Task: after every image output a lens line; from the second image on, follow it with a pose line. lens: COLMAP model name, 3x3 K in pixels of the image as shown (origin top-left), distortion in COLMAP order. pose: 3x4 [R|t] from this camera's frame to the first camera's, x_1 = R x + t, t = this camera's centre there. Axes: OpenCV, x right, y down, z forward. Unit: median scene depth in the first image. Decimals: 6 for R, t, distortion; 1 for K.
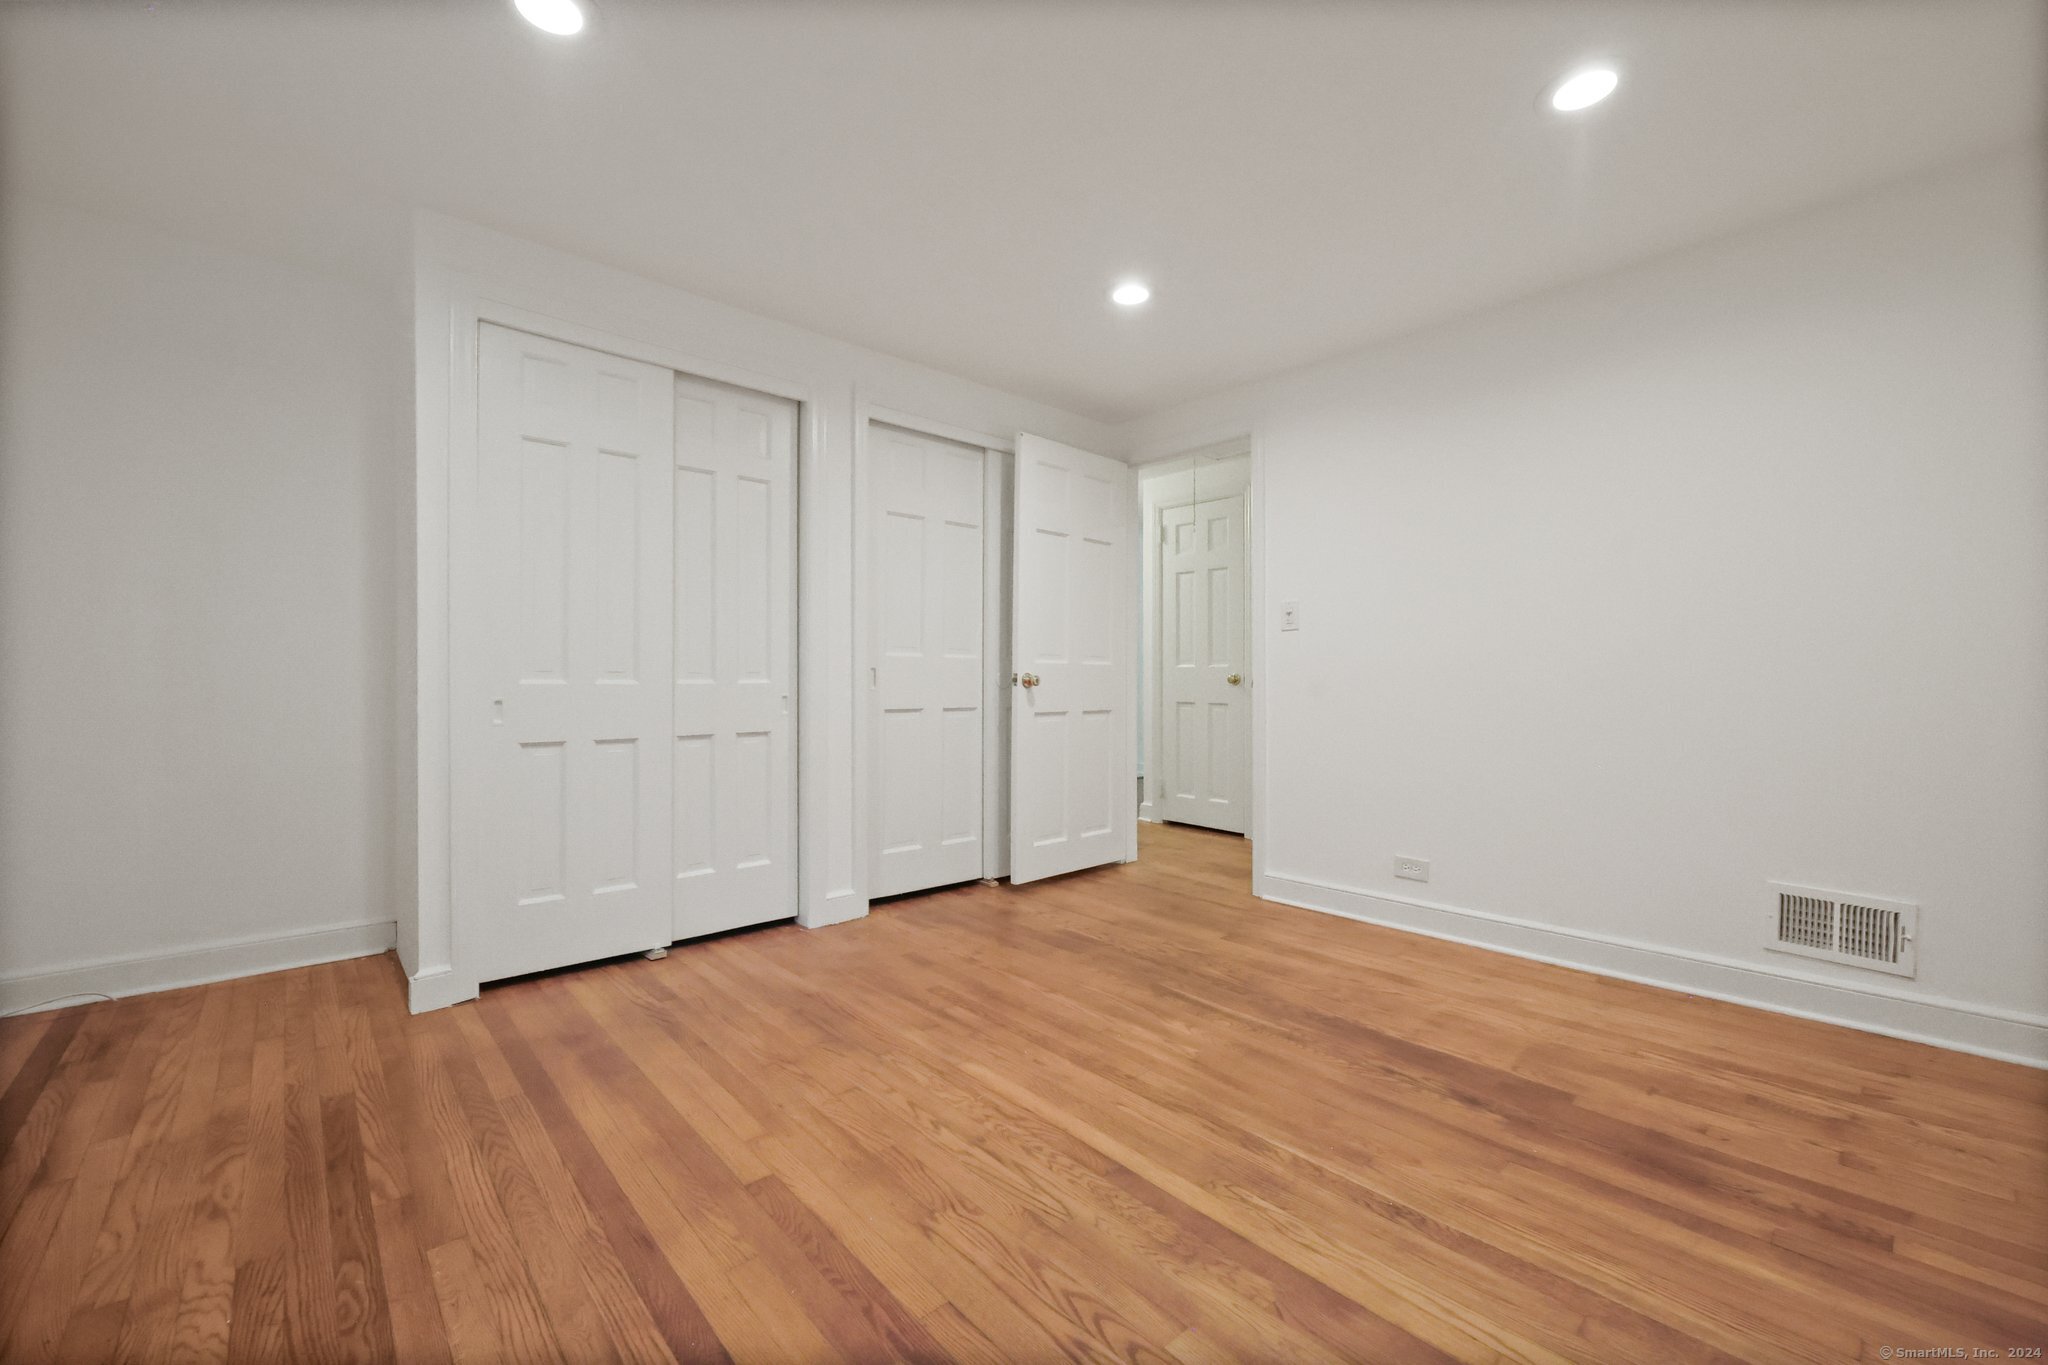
lens RADIAL K [[821.3, 0, 1018.7], [0, 821.3, 680.8], [0, 0, 1]] dist [-0.000644, -0.000058]
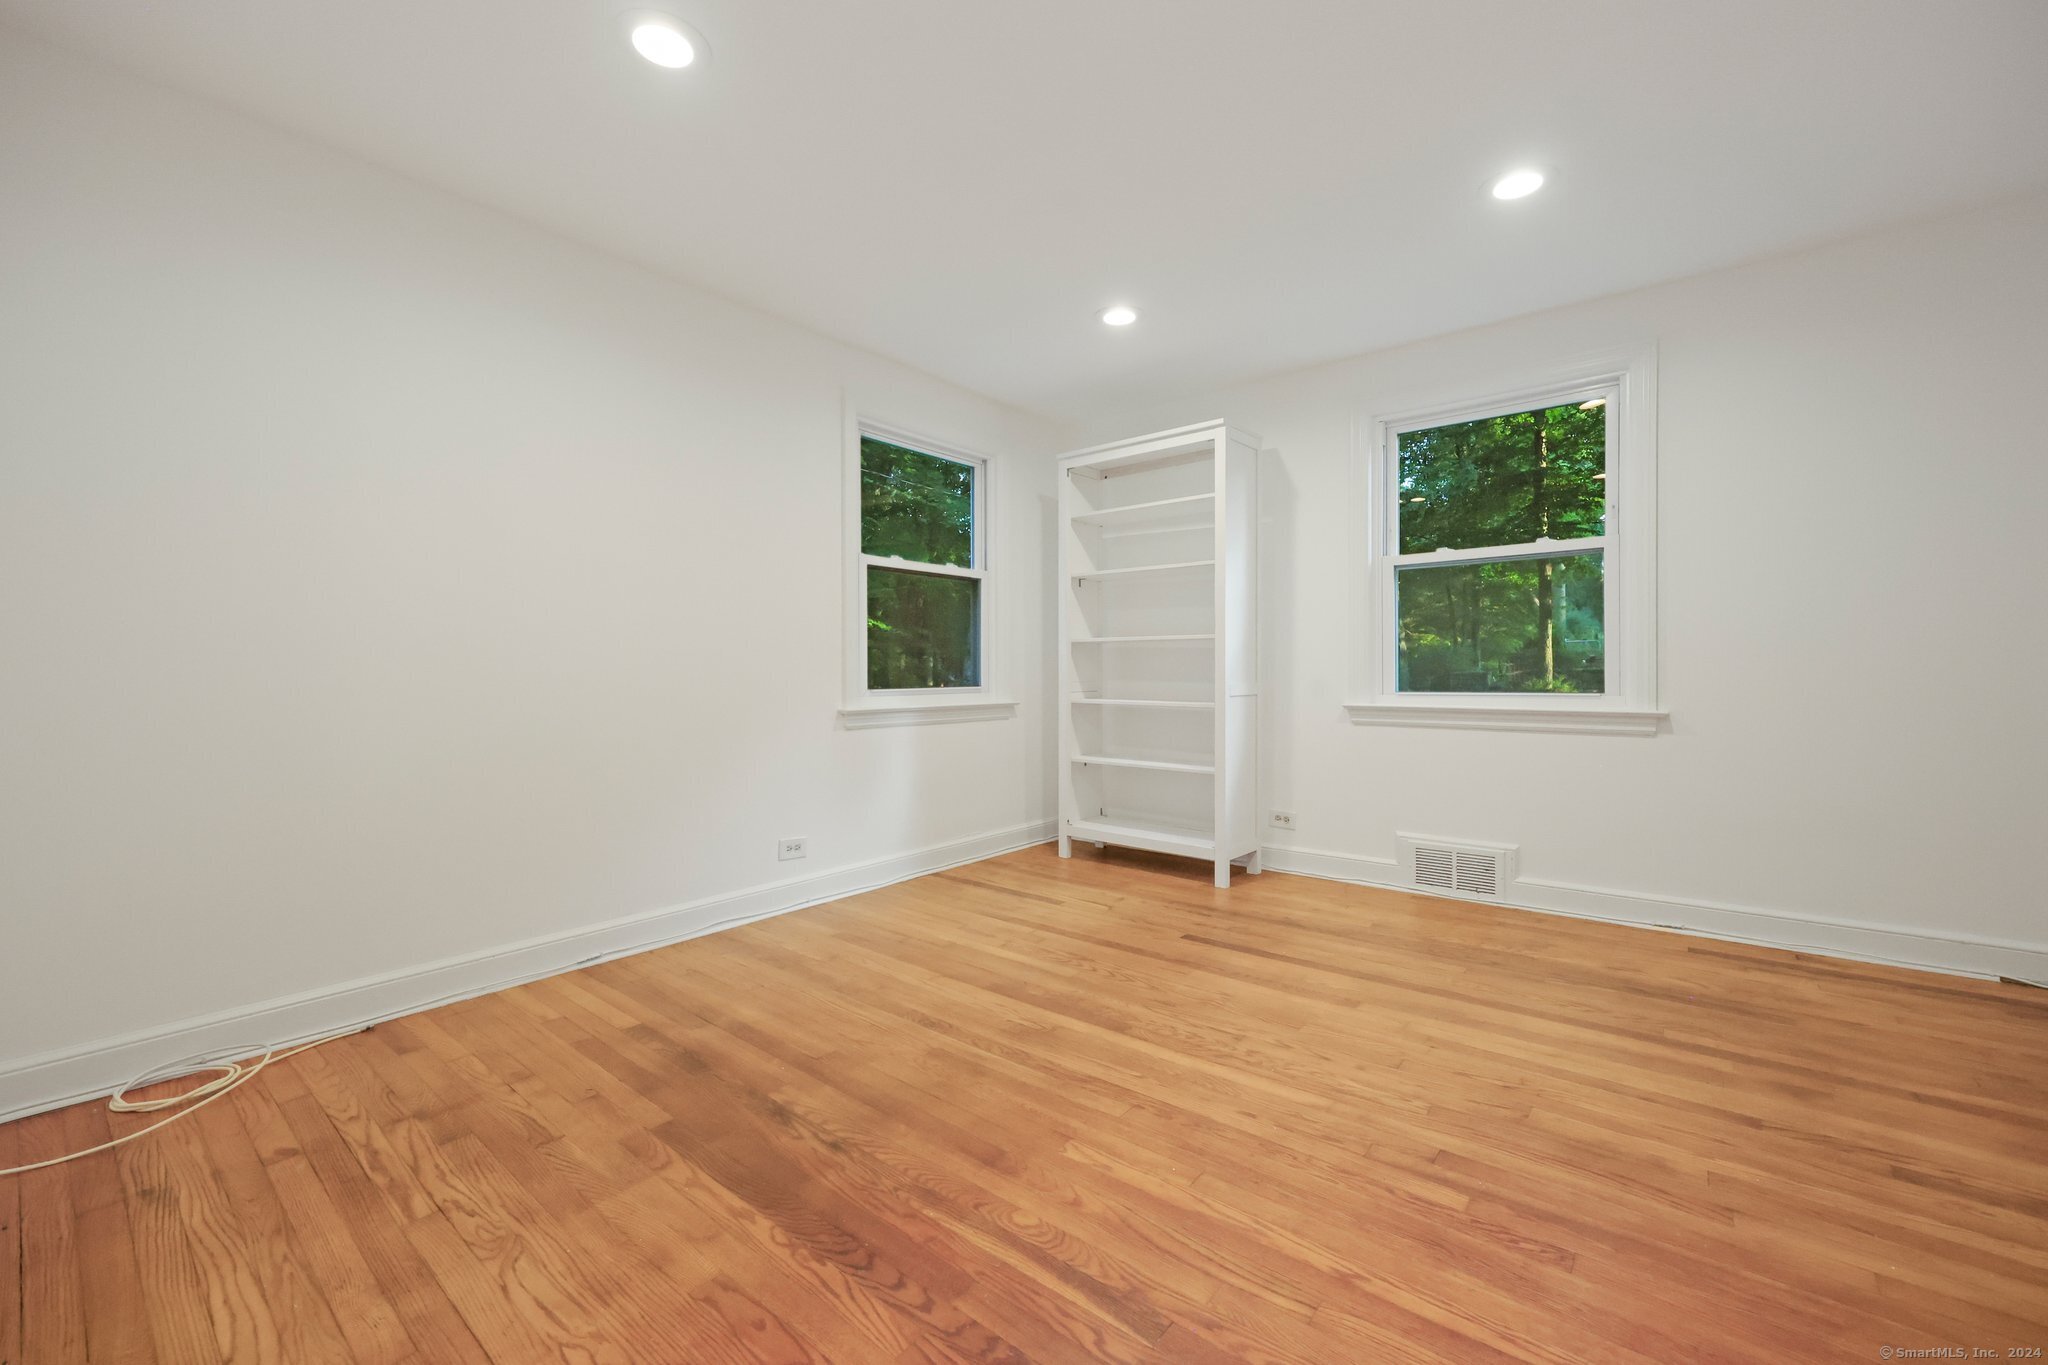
lens RADIAL K [[821.3, 0, 1018.7], [0, 821.3, 680.8], [0, 0, 1]] dist [-0.000644, -0.000058]
pose [[-0.988438, 0.006447, -0.151490, 0.367342], [0.004877, 0.999930, 0.010735, 0.006239], [0.151549, 0.009872, -0.988401, 1.719070]]
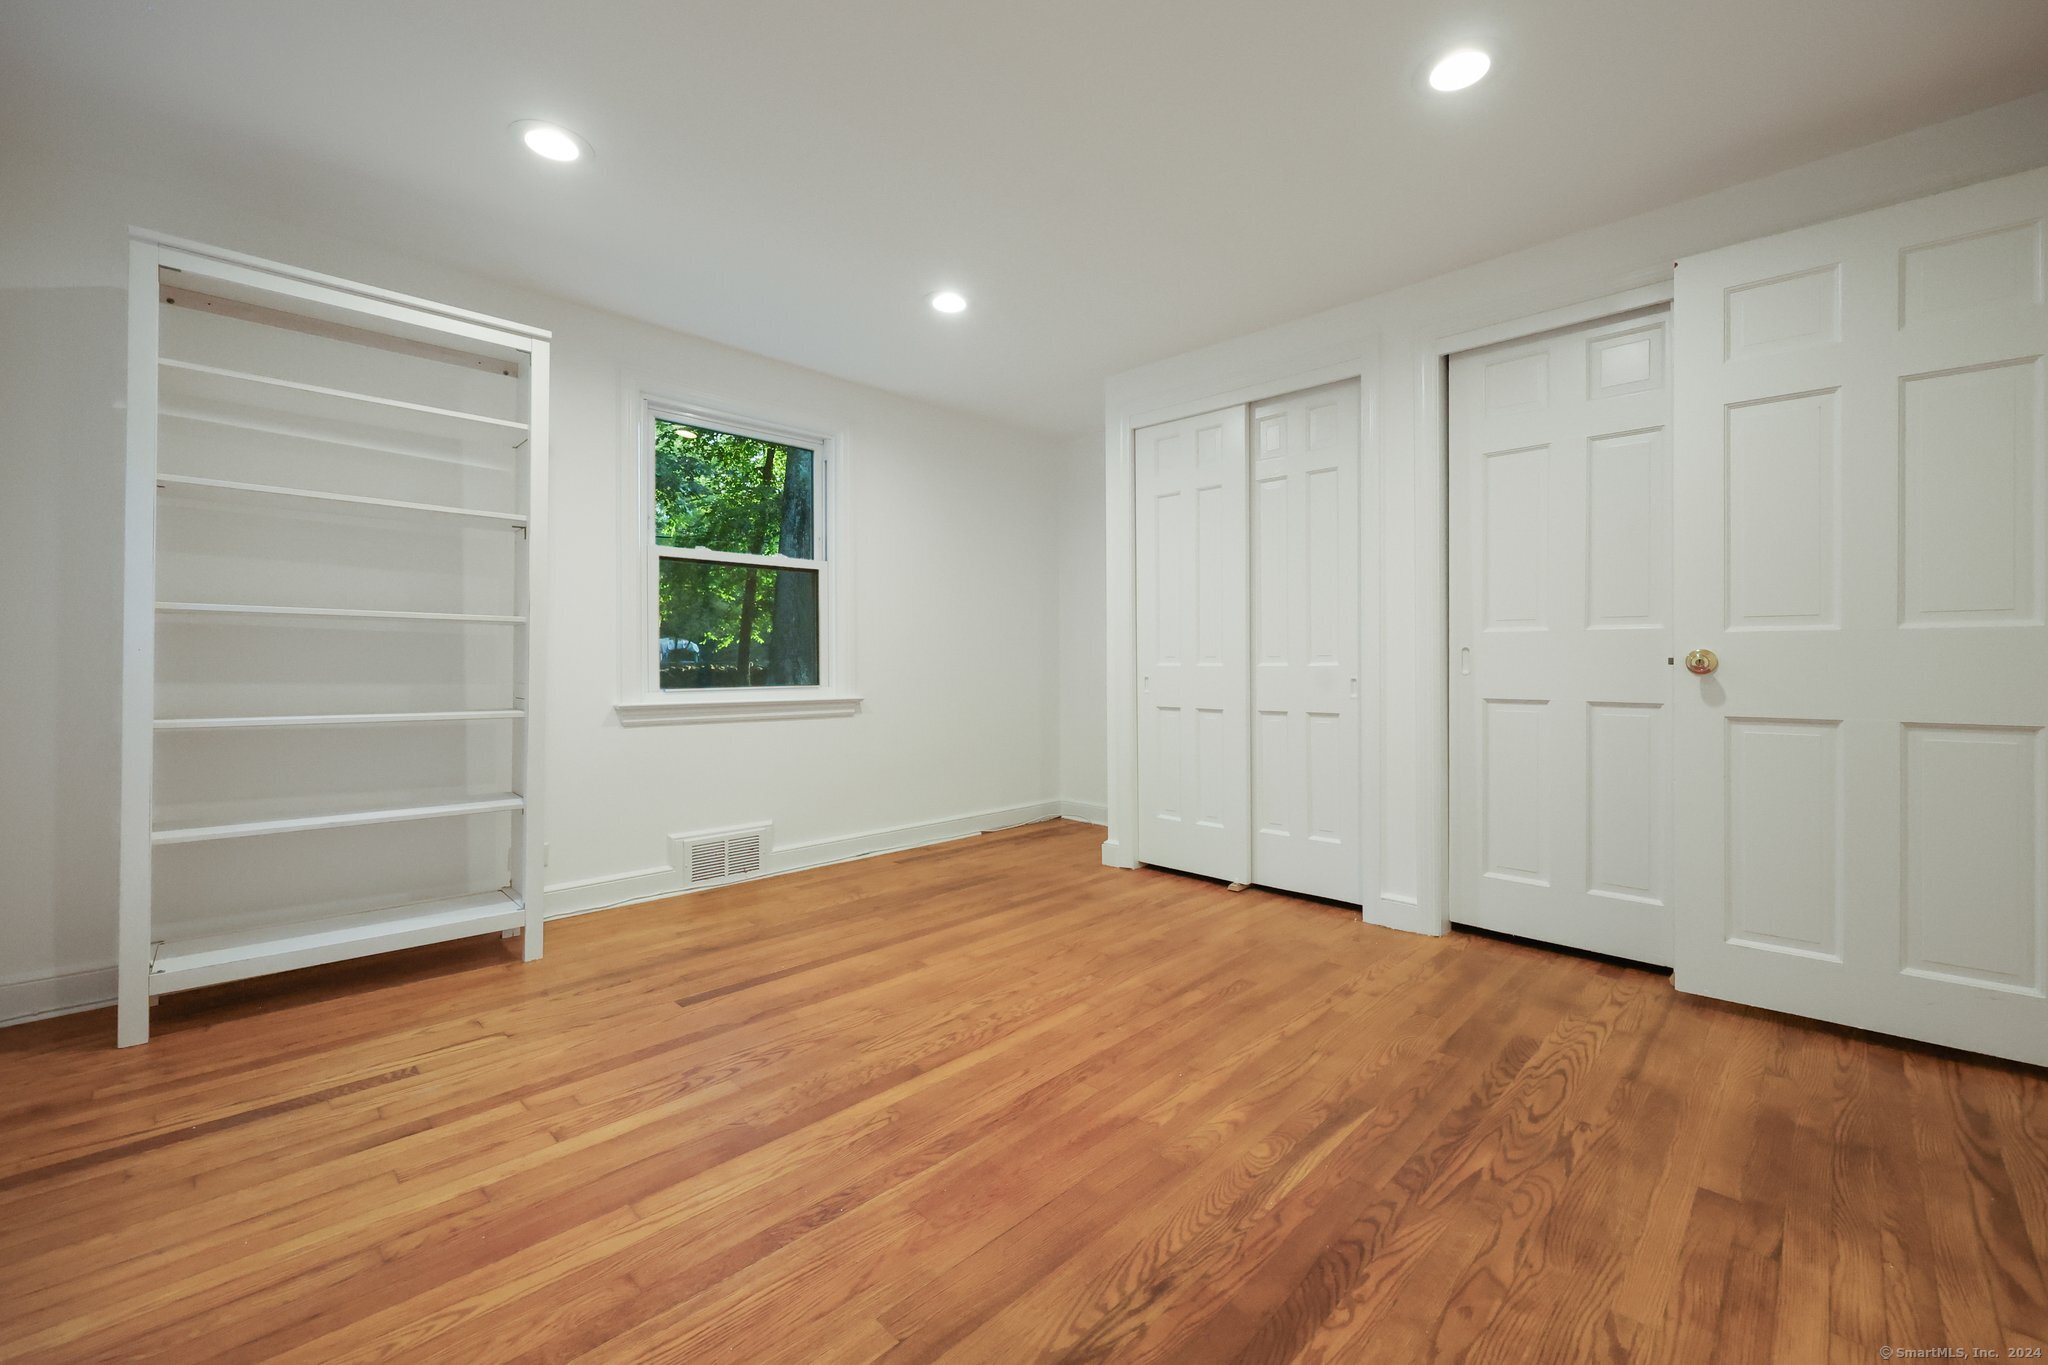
lens RADIAL K [[830.3, 0, 1044.7], [0, 830.3, 666.5], [0, 0, 1]] dist [-0.000658, -0.000067]
pose [[0.075286, 0.002378, -0.997159, 1.004470], [0.000372, 0.999997, 0.002413, 0.002741], [0.997162, -0.000552, 0.075285, 0.816558]]
